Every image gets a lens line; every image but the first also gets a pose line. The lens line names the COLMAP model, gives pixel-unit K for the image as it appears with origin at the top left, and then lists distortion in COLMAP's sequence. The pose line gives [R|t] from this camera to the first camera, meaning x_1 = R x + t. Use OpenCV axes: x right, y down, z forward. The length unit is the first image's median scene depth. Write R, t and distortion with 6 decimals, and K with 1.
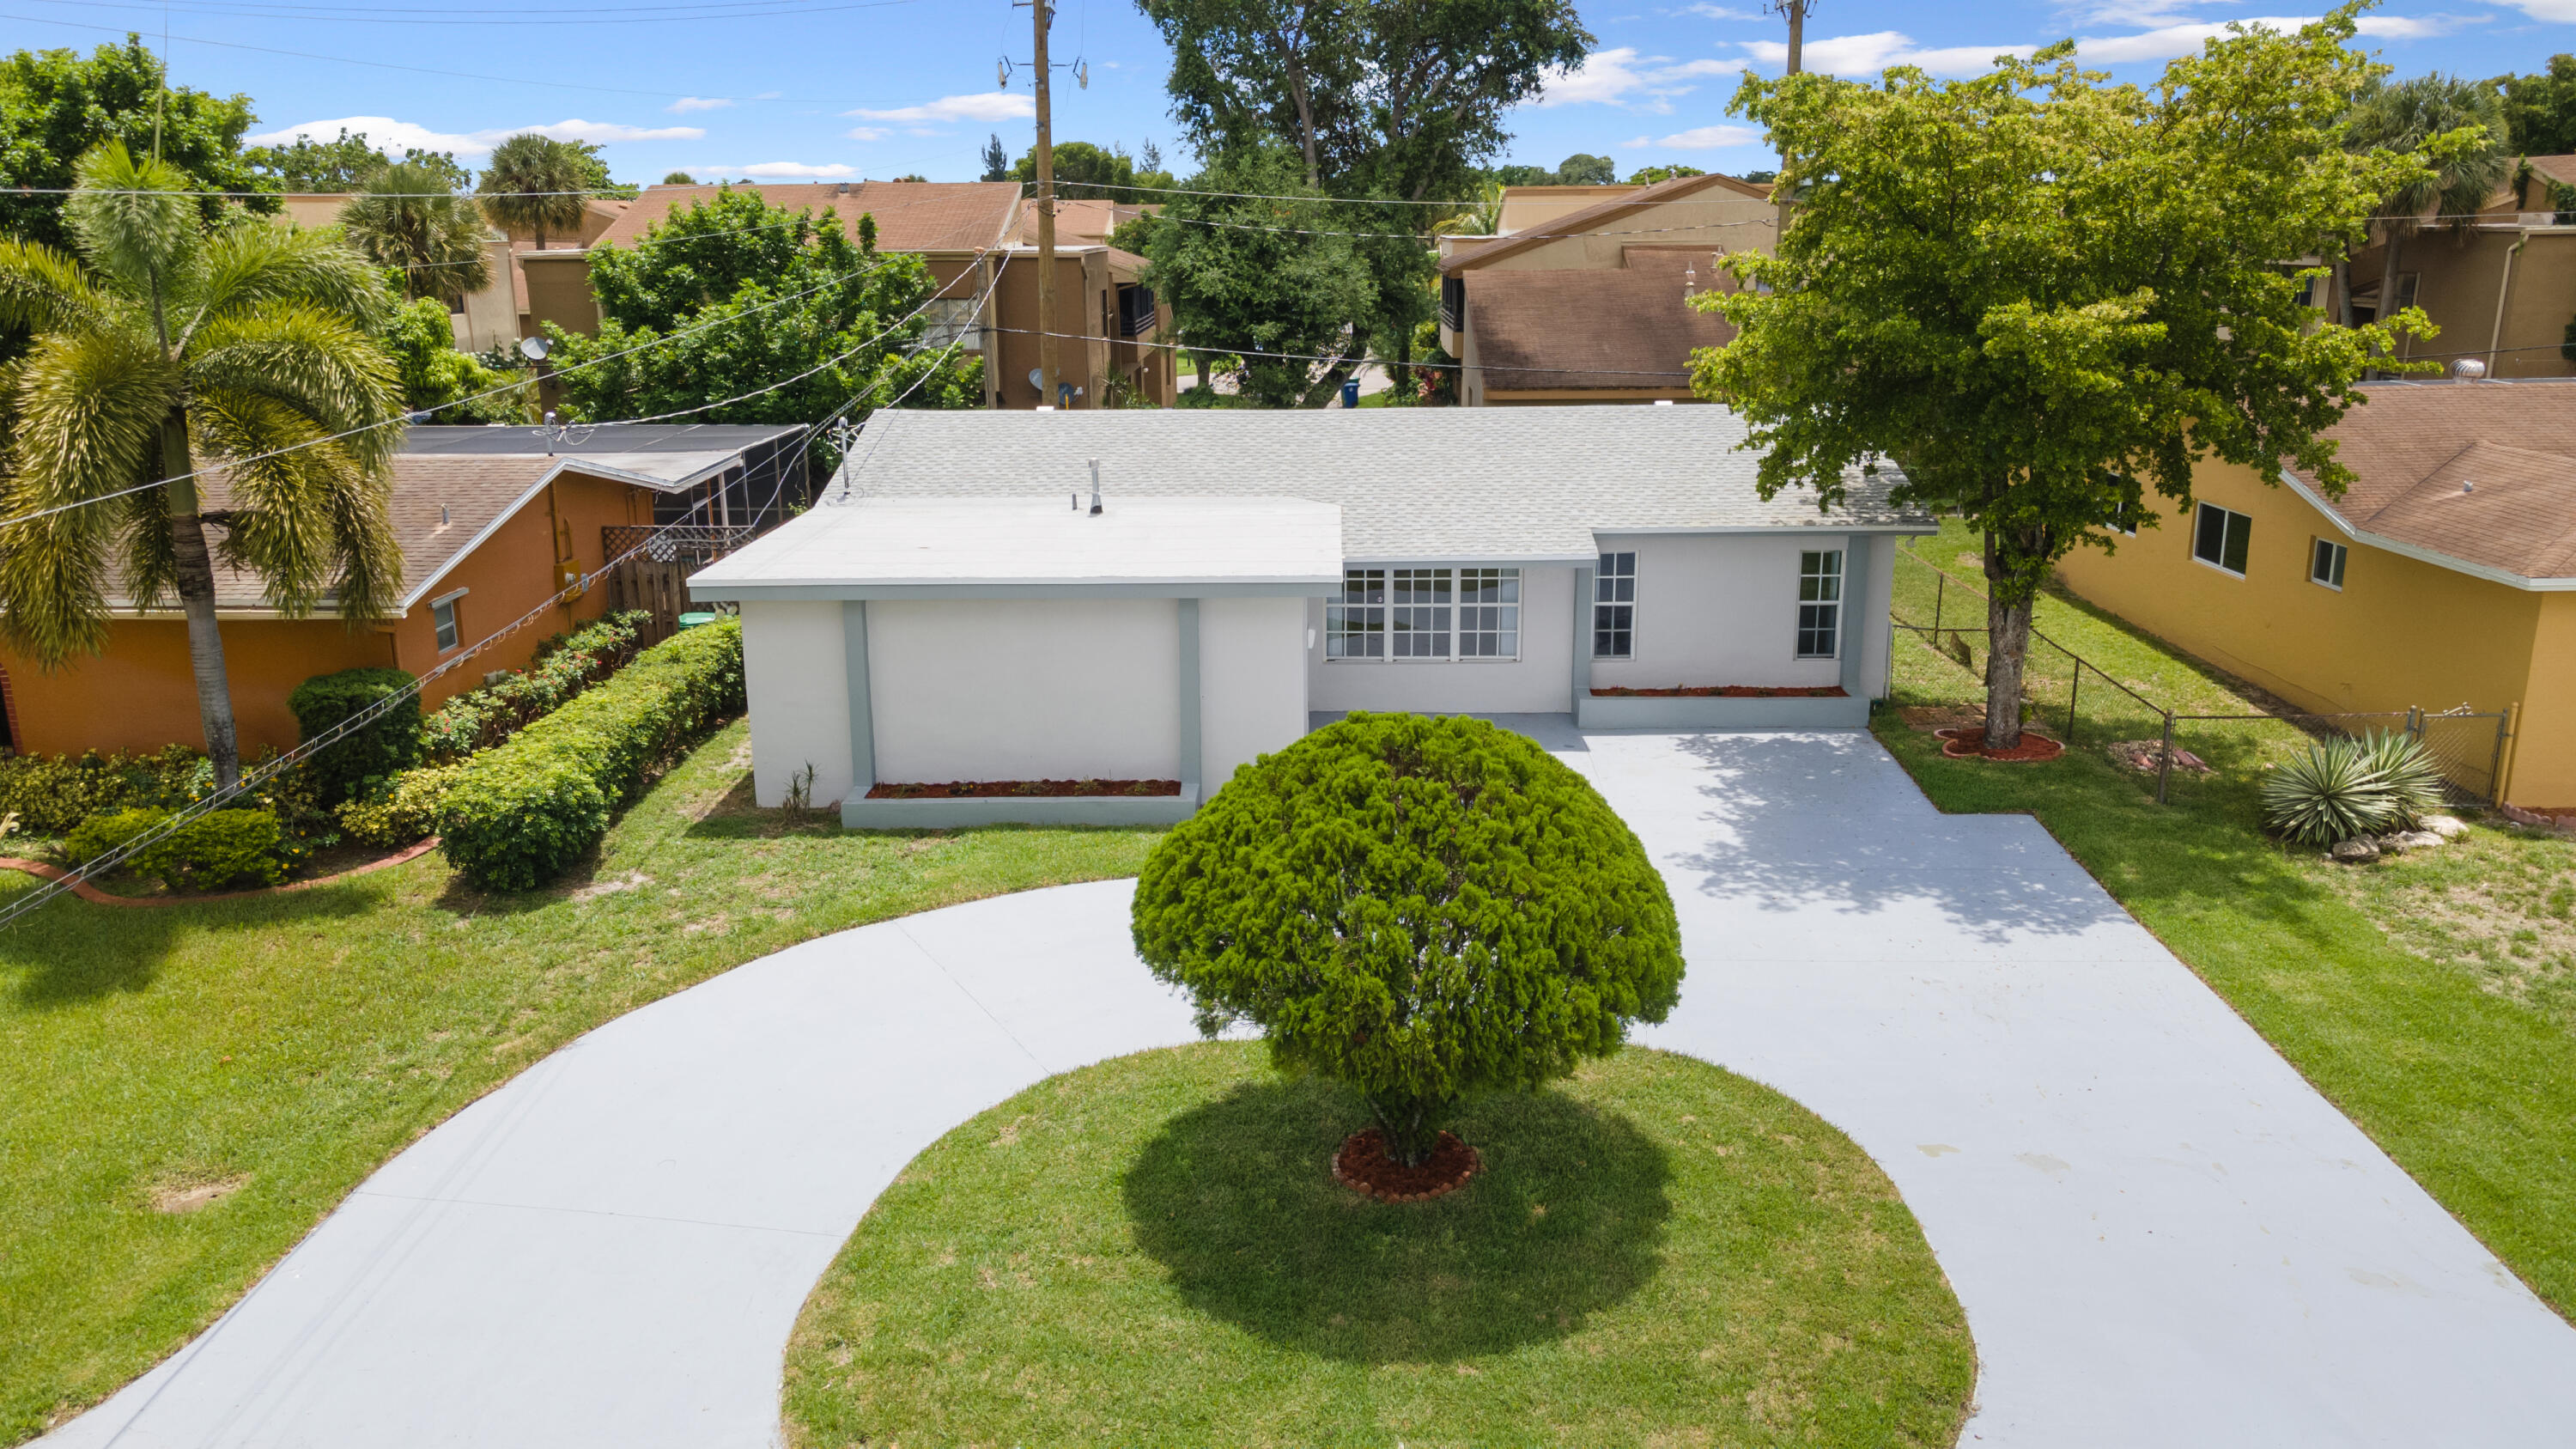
lens RADIAL K [[1904.4, 0, 1284.2], [0, 1904.4, 686.8], [0, 0, 1]] dist [0.001624, 0.042543]
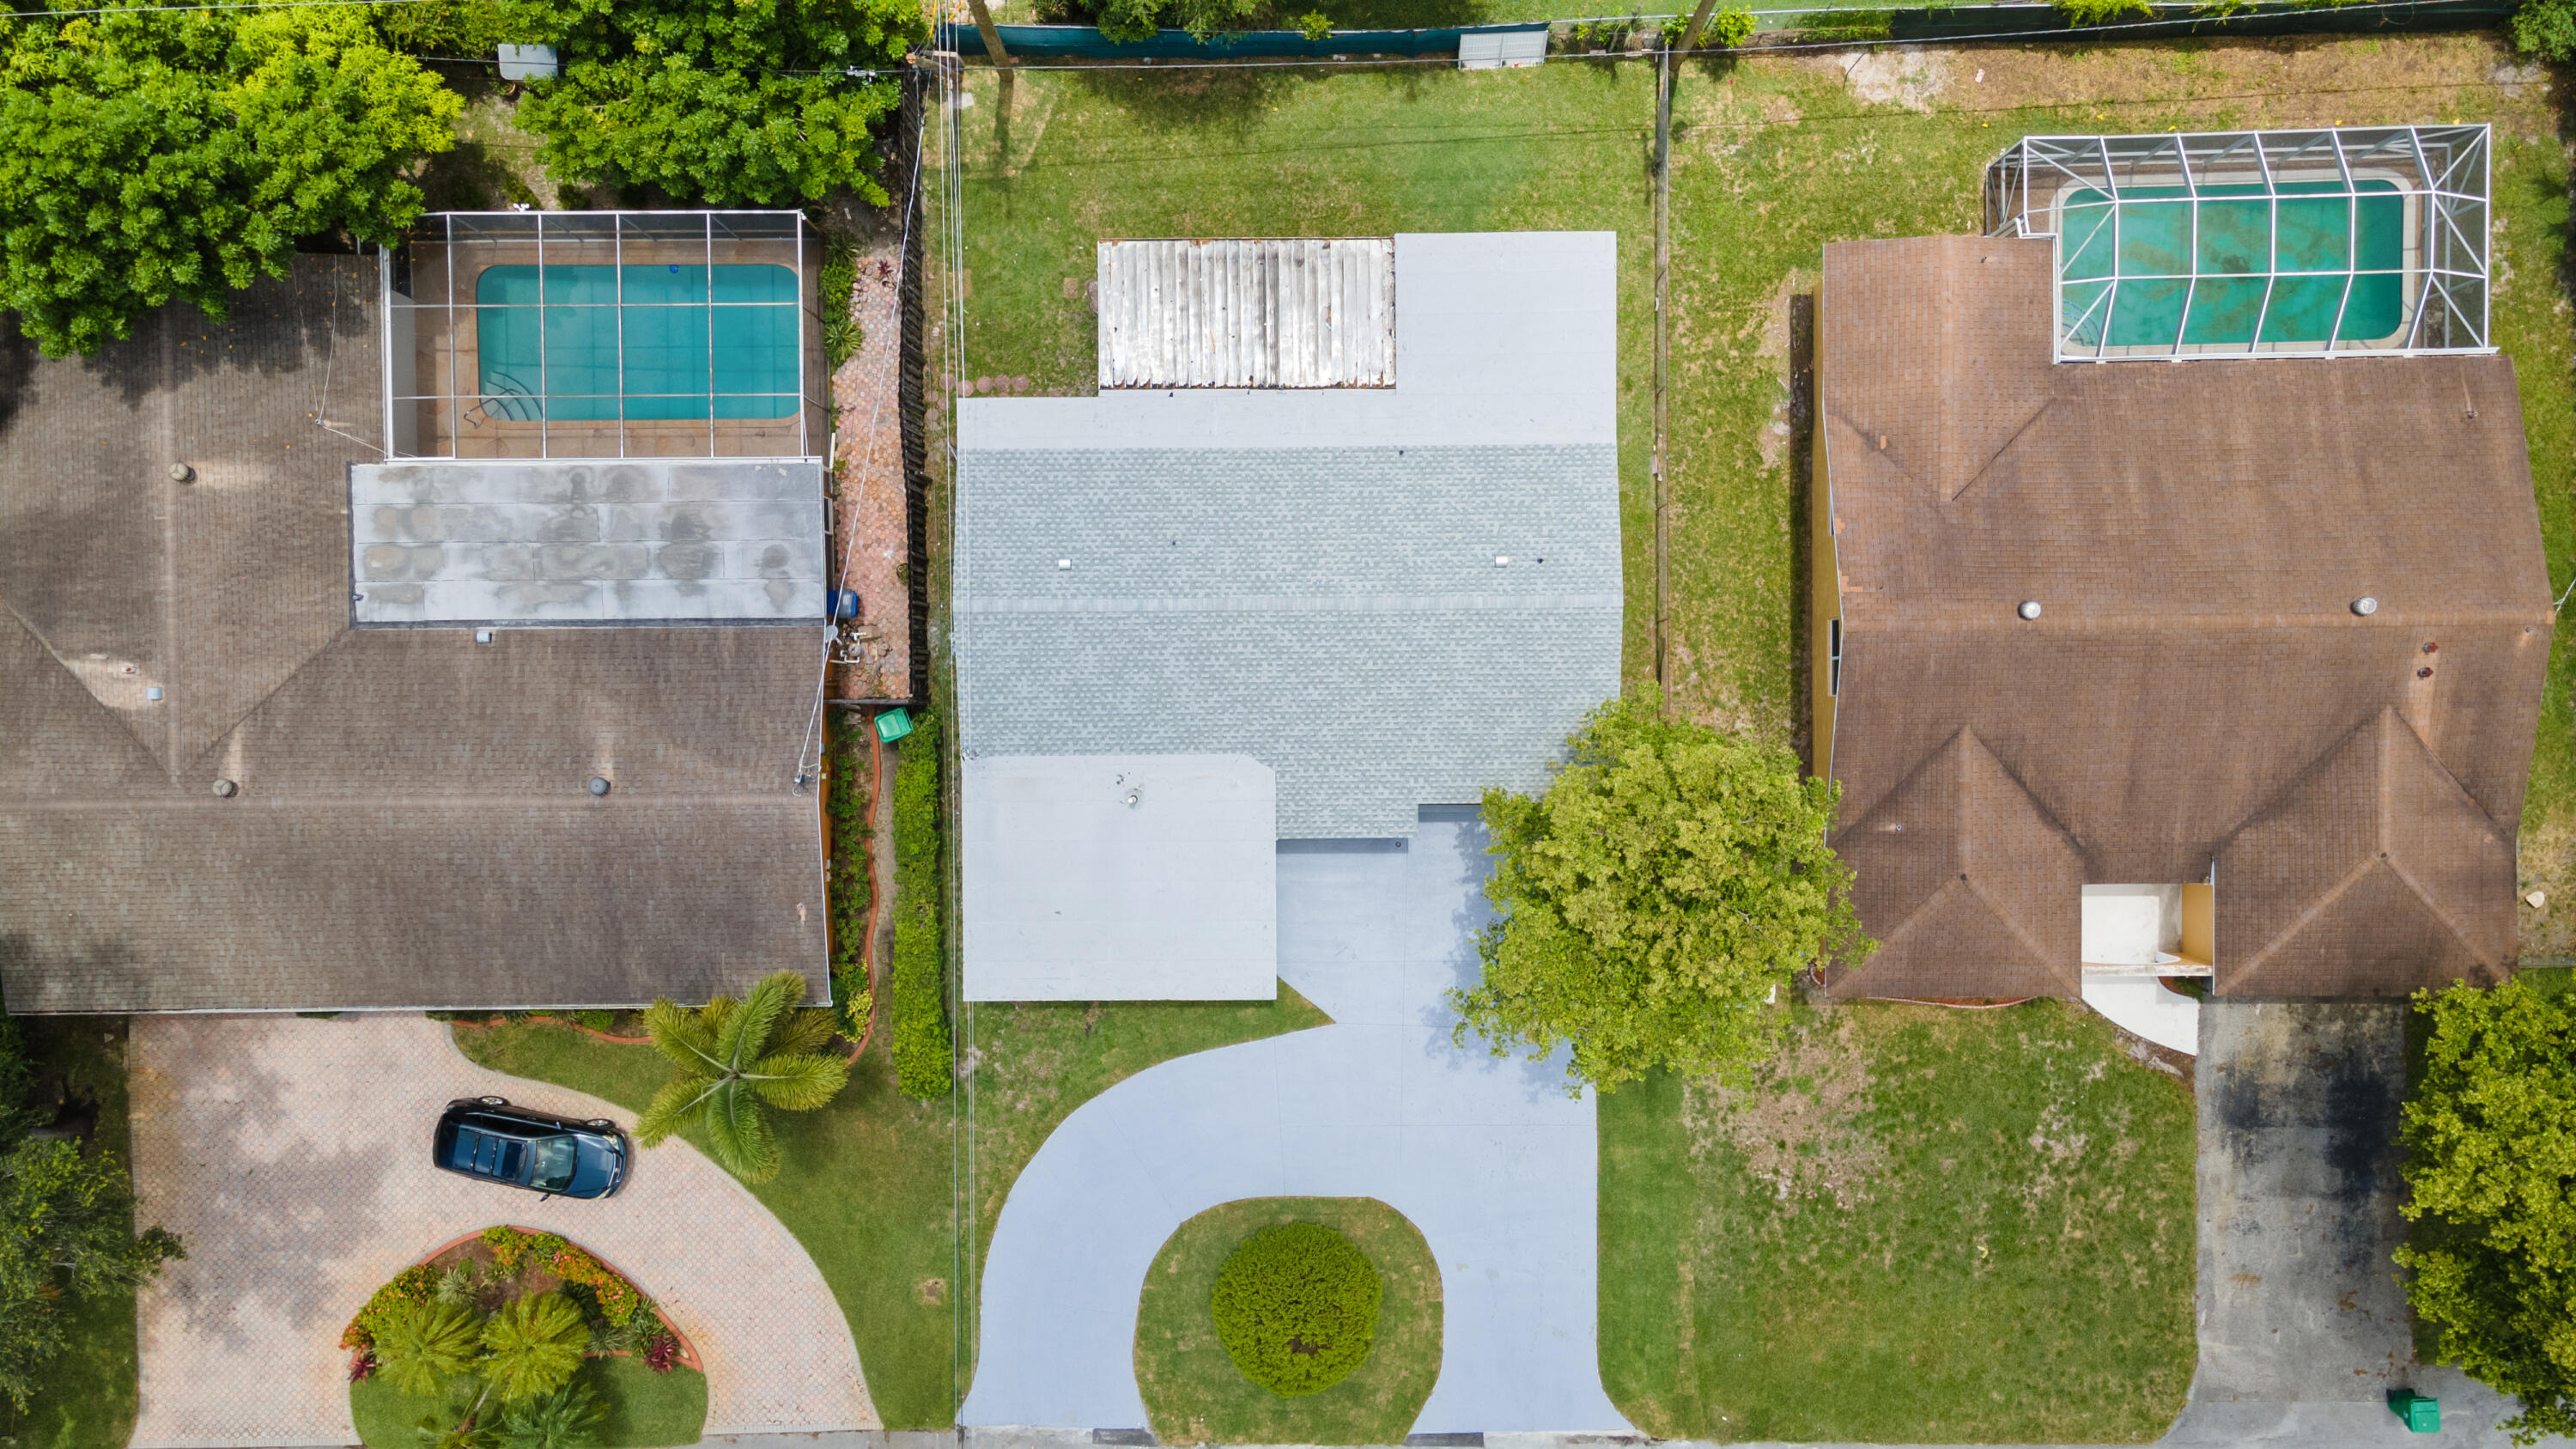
lens RADIAL K [[1871.1, 0, 1288.0], [0, 1871.1, 724.5], [0, 0, 1]] dist [-0.000370, 0.074600]
pose [[0.999487, -0.031900, -0.002793, 0.061217], [0.009950, 0.226489, 0.973963, -2.180172], [-0.030437, -0.973491, 0.226690, 0.843497]]
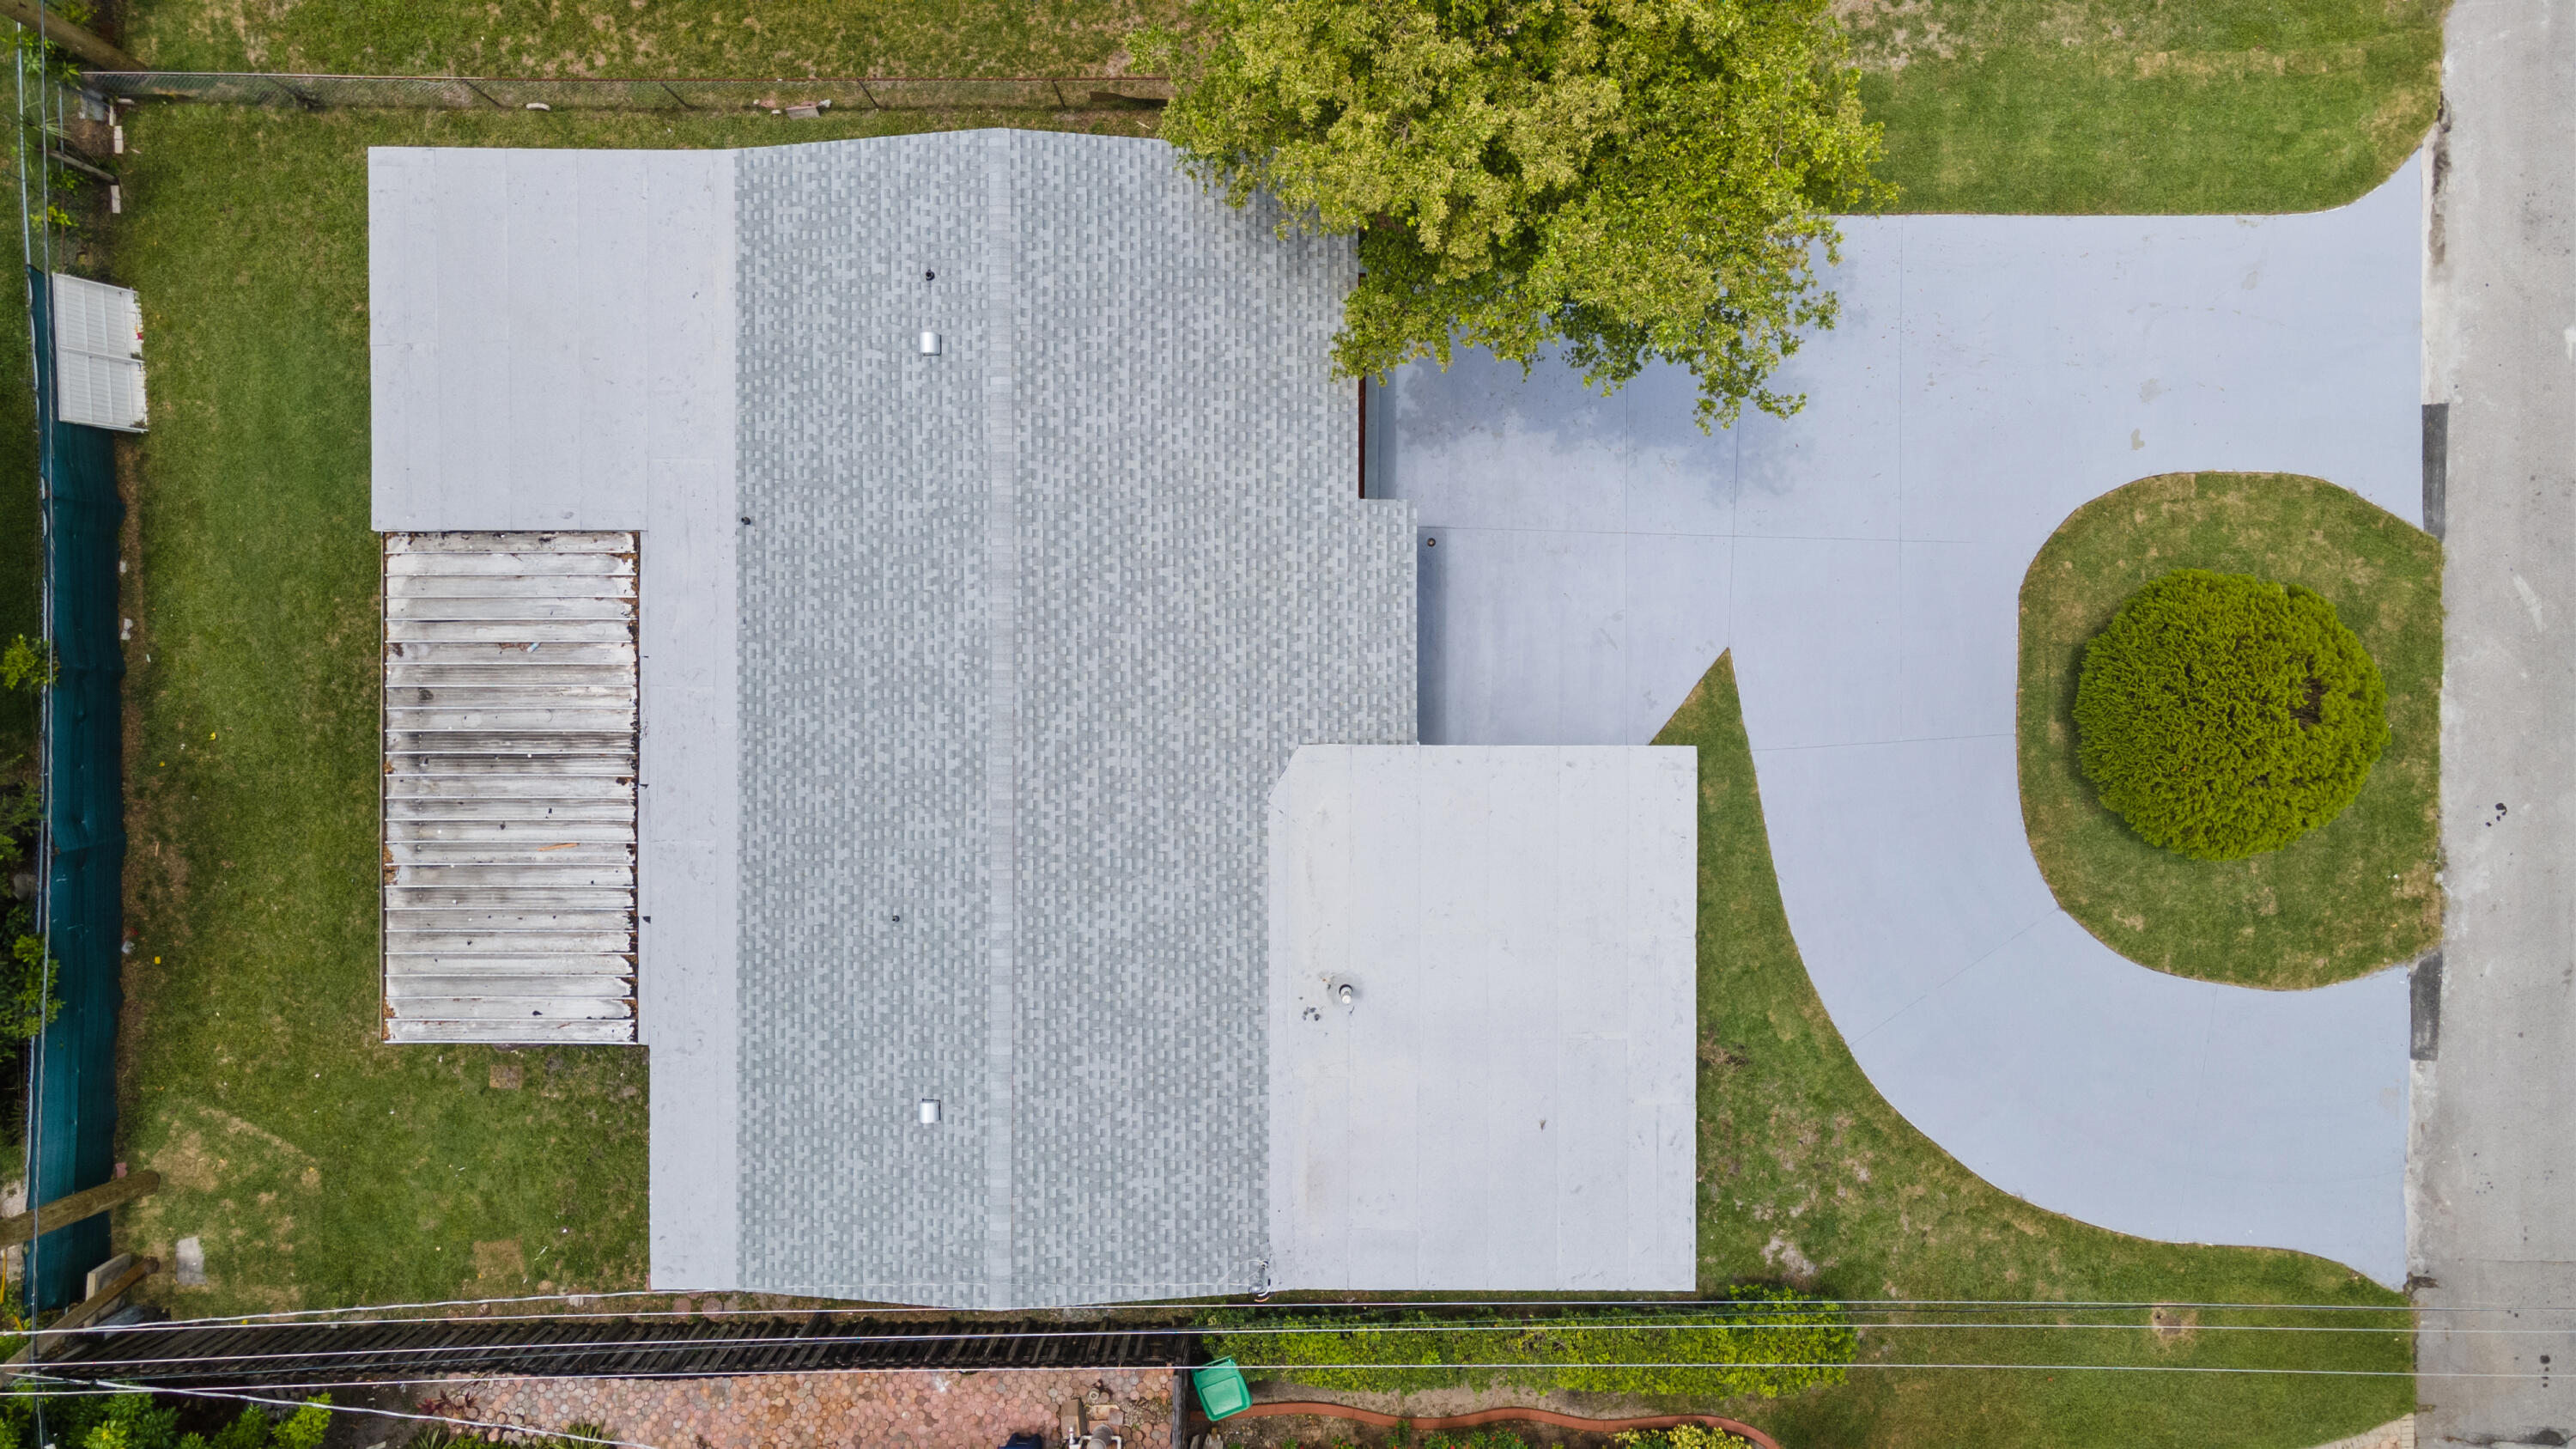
lens RADIAL K [[1871.1, 0, 1288.0], [0, 1871.1, 724.5], [0, 0, 1]] dist [-0.000370, 0.074600]
pose [[-0.023918, -0.999710, 0.002744, 0.049336], [0.250469, -0.003335, 0.968119, -1.301202], [-0.967829, 0.023843, 0.250477, 0.972023]]
